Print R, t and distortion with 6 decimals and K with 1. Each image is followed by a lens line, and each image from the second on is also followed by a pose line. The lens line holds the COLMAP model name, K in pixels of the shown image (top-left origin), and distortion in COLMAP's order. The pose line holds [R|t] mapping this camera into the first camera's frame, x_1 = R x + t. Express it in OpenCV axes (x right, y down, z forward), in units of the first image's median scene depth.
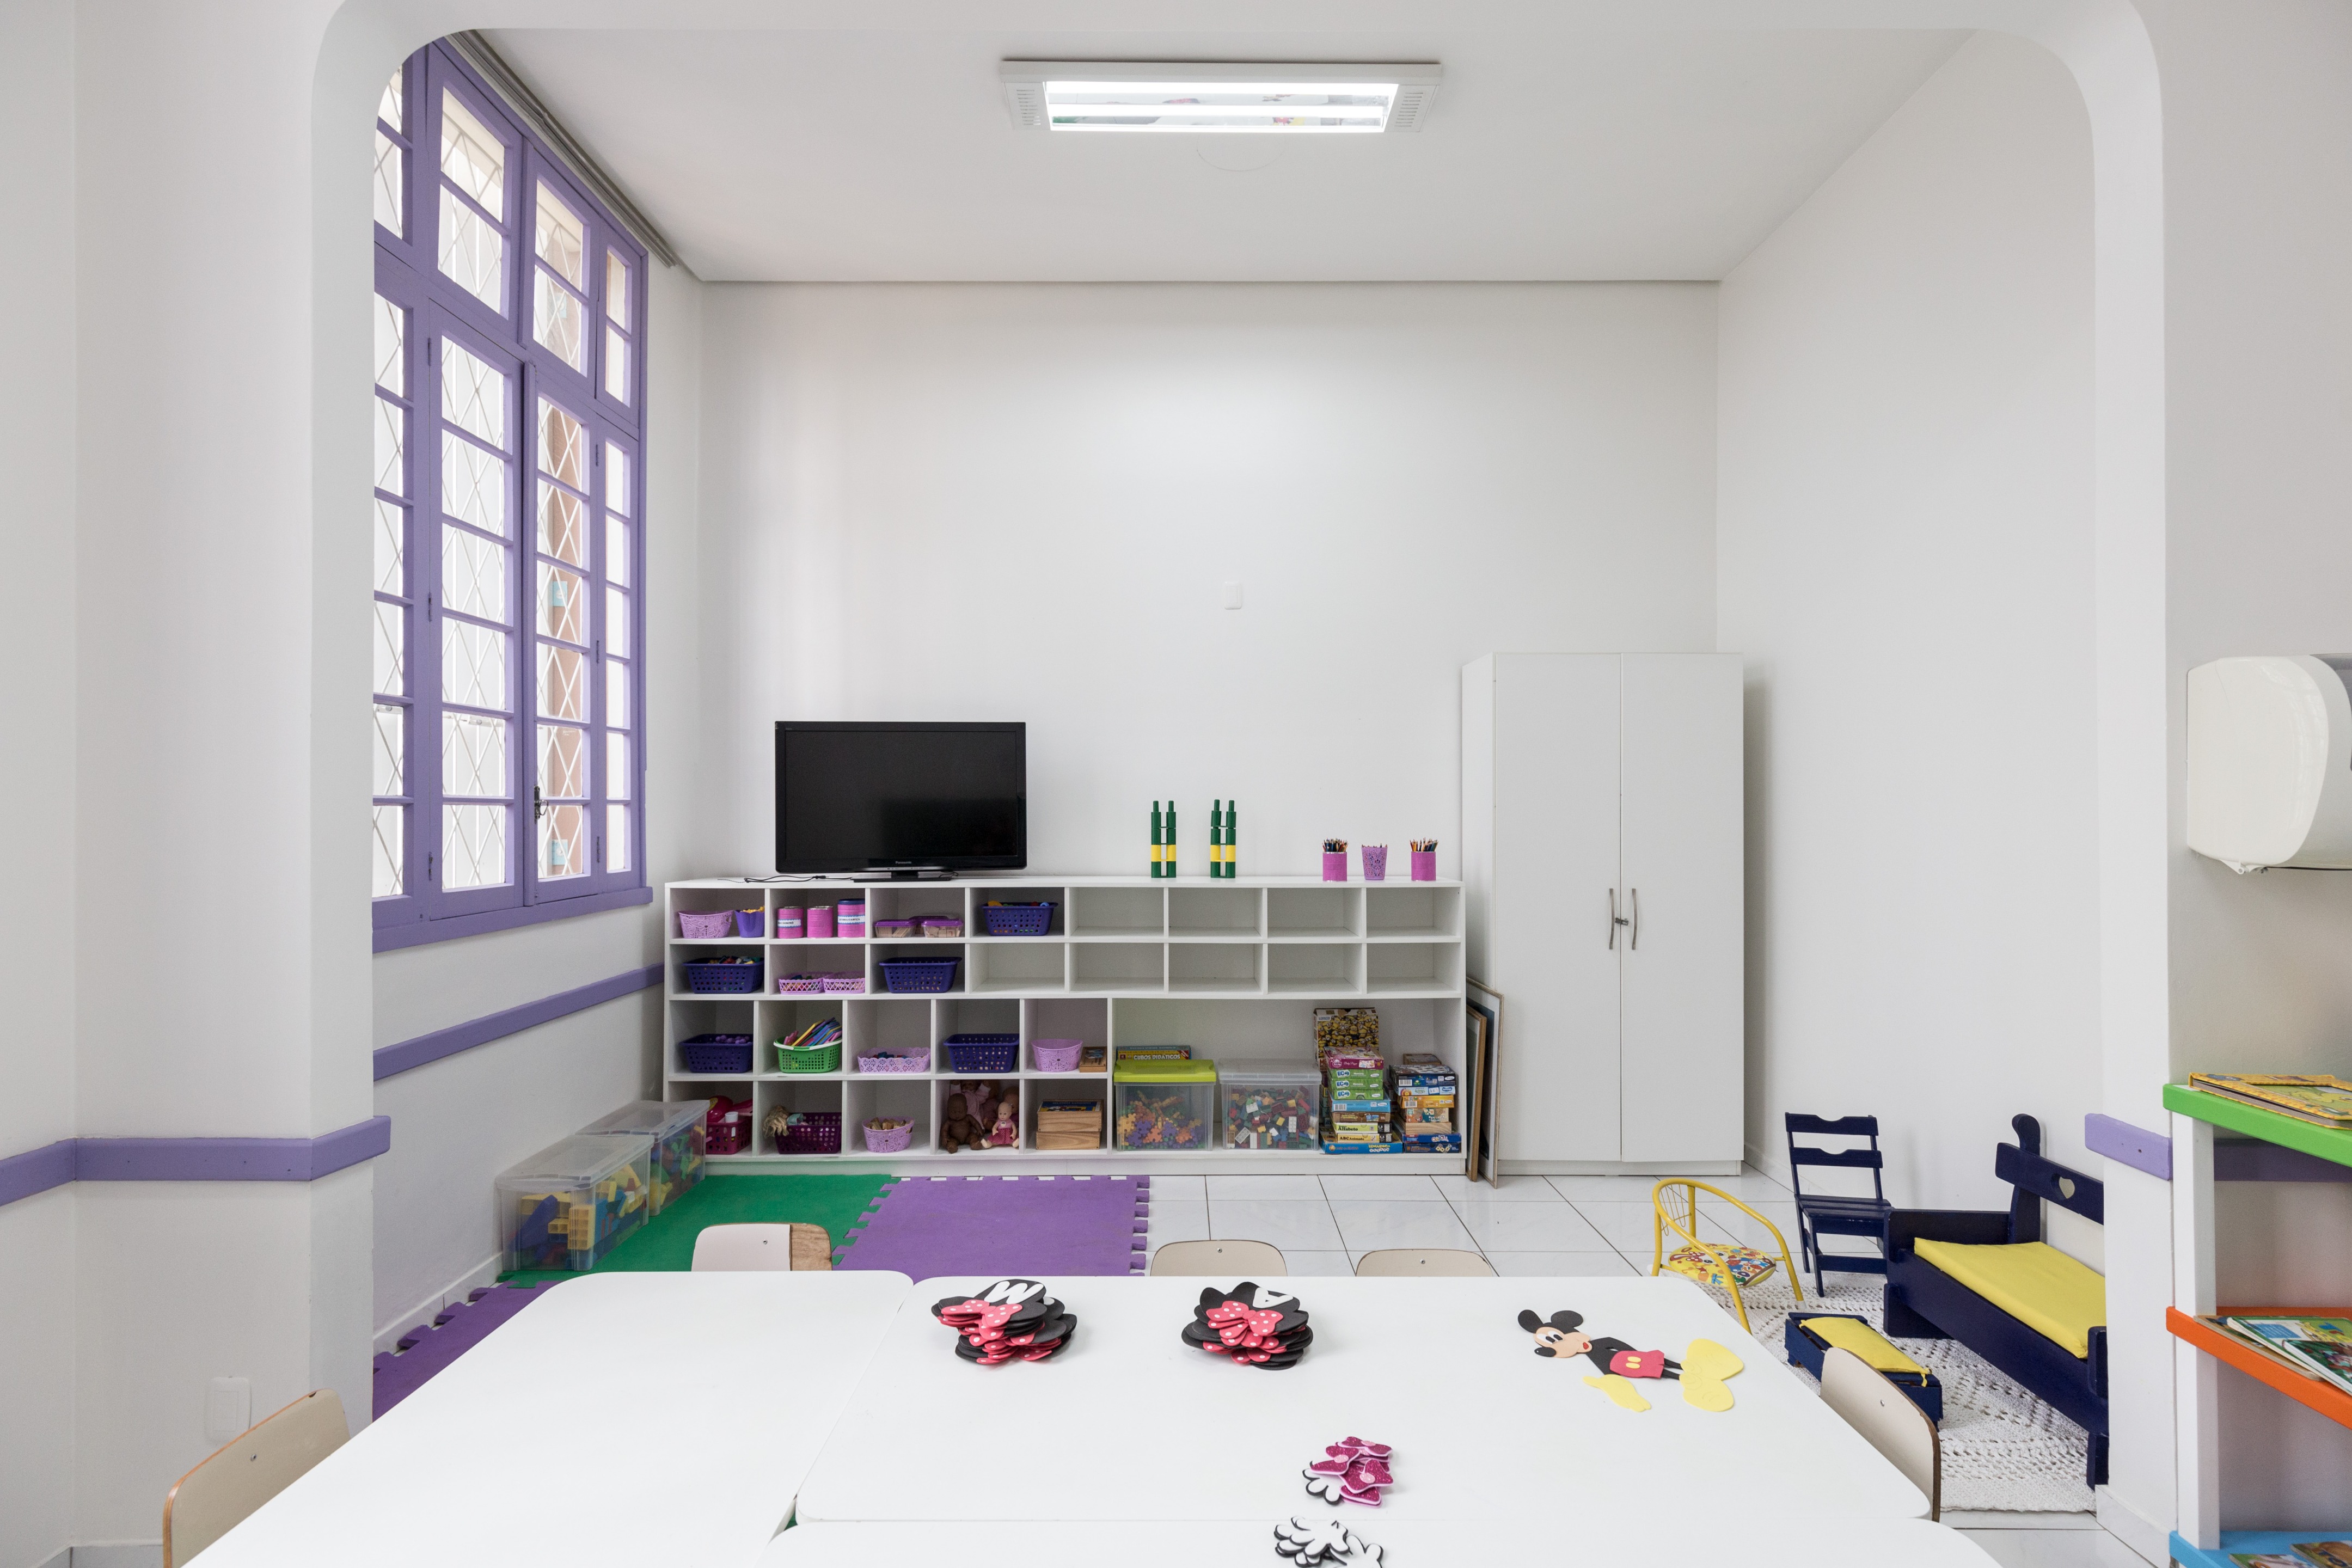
lens RADIAL K [[1049.2, 0, 1176.0], [0, 1049.2, 784.0], [0, 0, 1]] dist [0.009539, -0.000662]
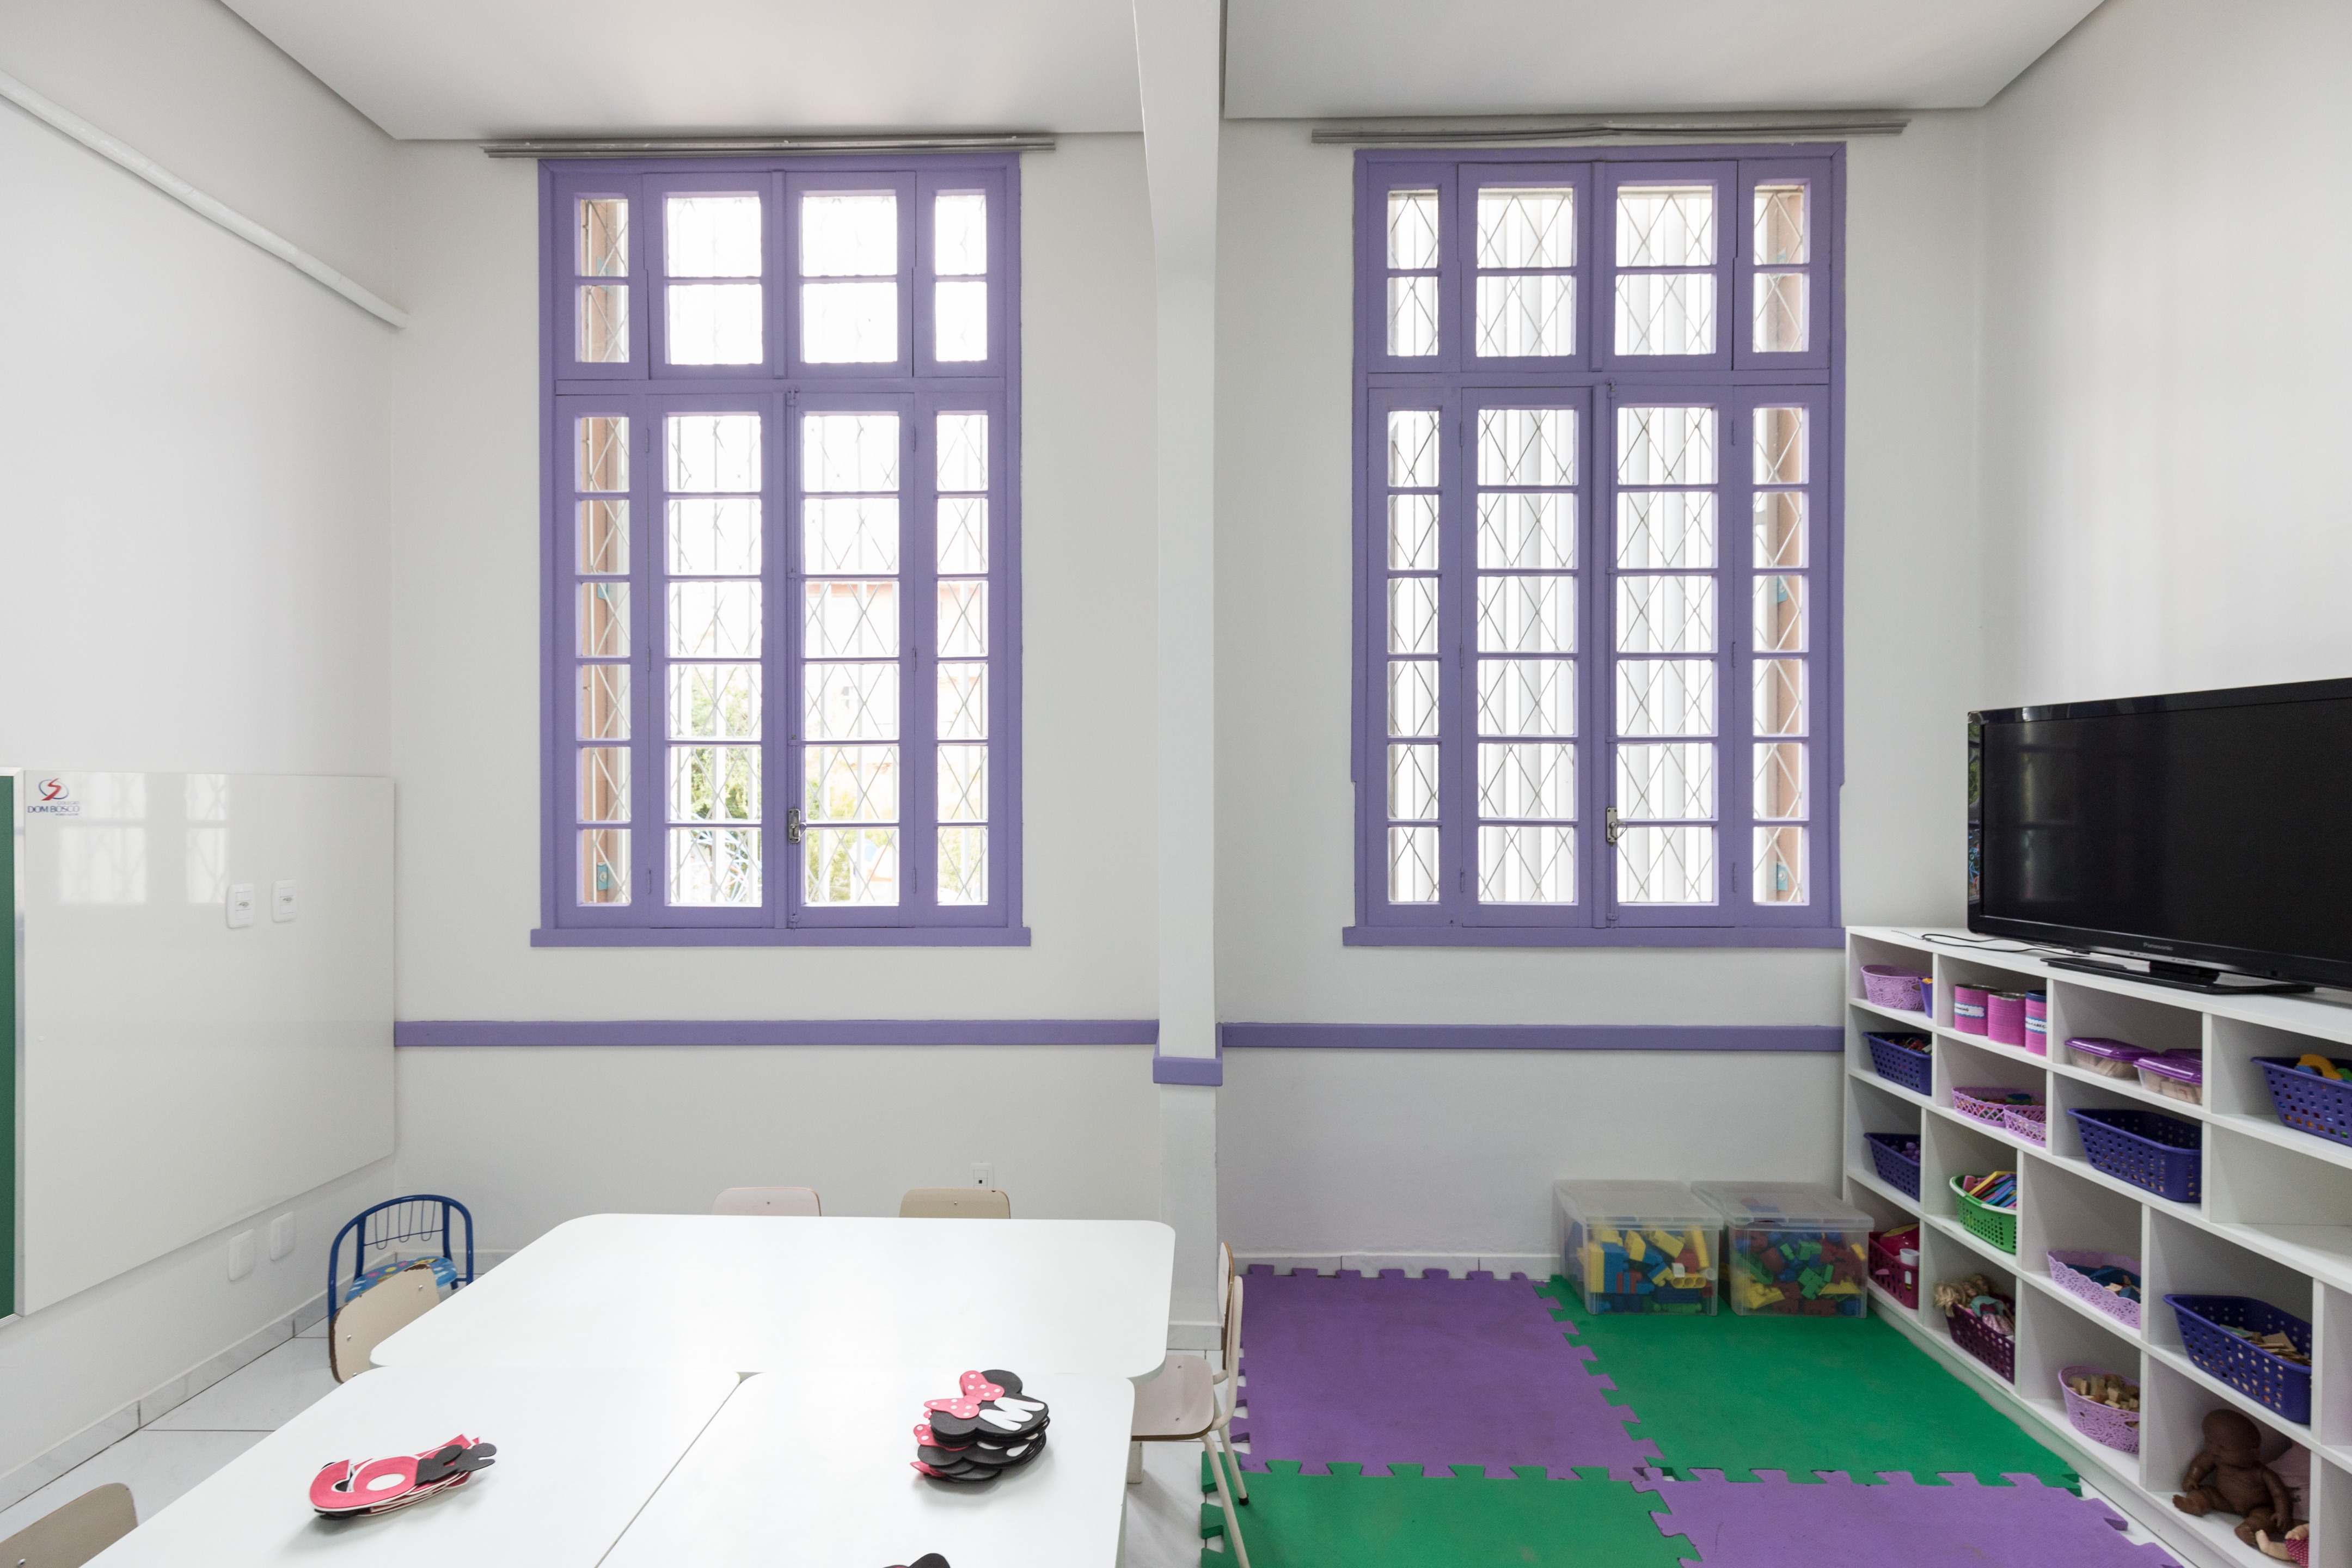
lens RADIAL K [[1049.2, 0, 1176.0], [0, 1049.2, 784.0], [0, 0, 1]] dist [0.009539, -0.000662]
pose [[-0.008240, -0.005989, -0.999948, 0.321731], [0.017659, 0.999825, -0.006134, -0.018435], [0.999810, -0.017709, -0.008133, 0.502094]]
